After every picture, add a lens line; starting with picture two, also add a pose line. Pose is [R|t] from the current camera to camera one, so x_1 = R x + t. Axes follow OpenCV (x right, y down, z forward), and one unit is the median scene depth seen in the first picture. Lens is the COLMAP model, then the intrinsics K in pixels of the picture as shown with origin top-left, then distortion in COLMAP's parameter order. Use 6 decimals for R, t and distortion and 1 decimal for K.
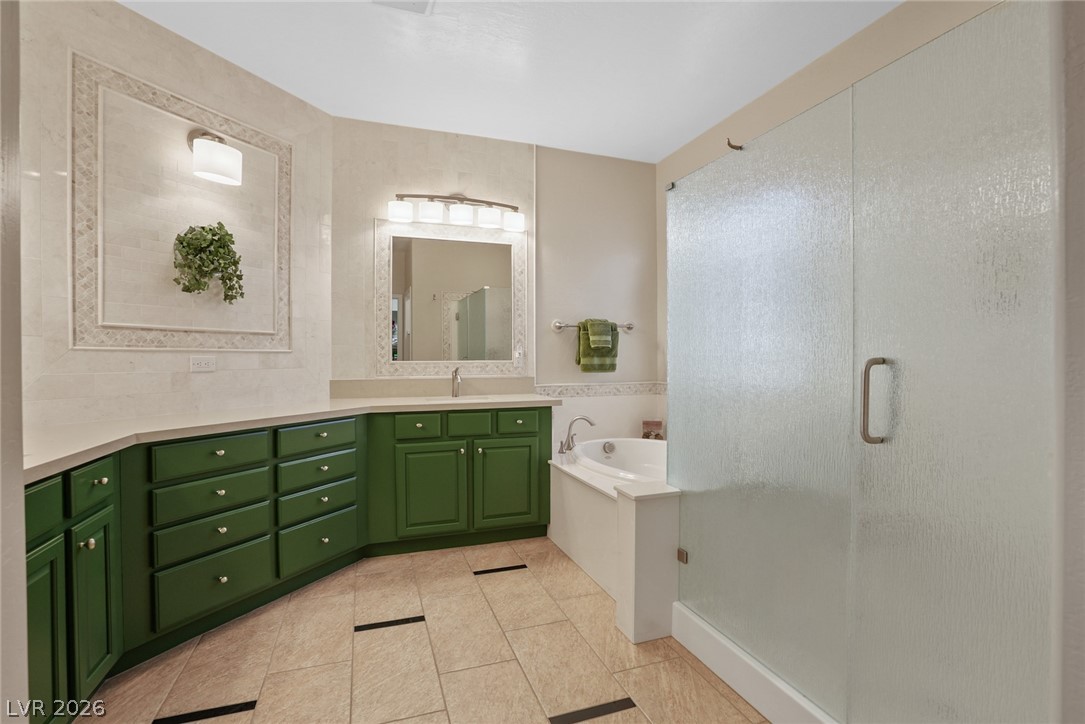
lens RADIAL K [[506.1, 0, 544.3], [0, 506.1, 360.5], [0, 0, 1]] dist [-0.058255, 0.018036]
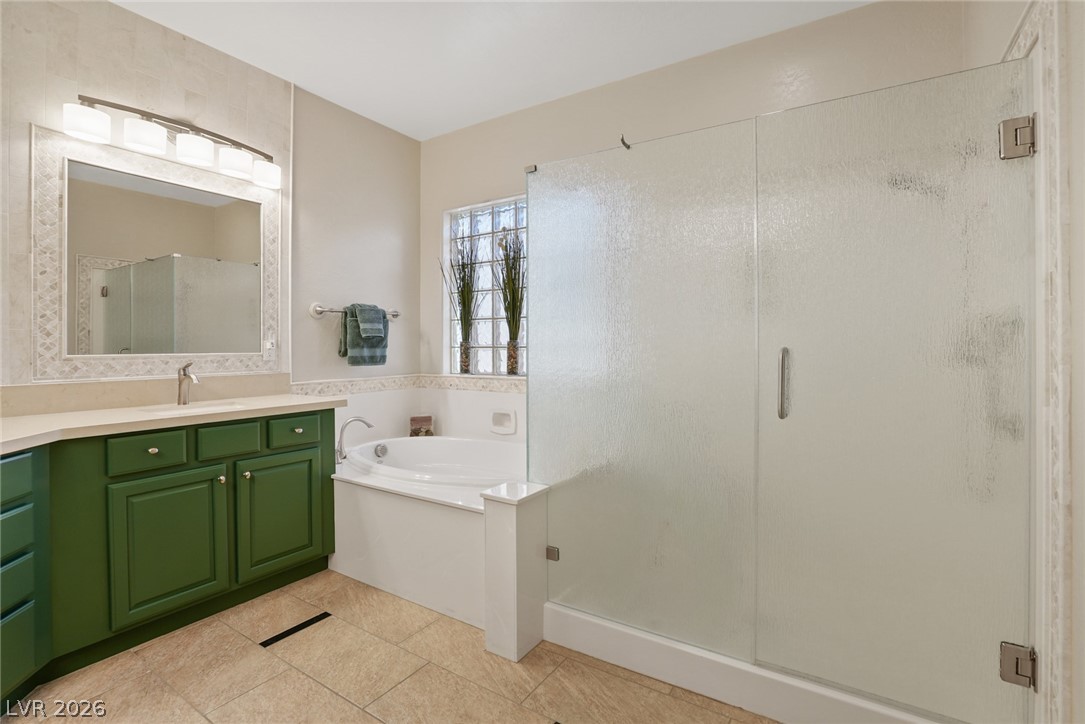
lens RADIAL K [[506.1, 0, 578.1], [0, 506.1, 346.4], [0, 0, 1]] dist [-0.058255, 0.018036]
pose [[0.790562, -0.001176, 0.612381, -0.167946], [0.006796, 0.999953, -0.006853, -0.001127], [-0.612344, 0.009579, 0.790533, 0.121244]]
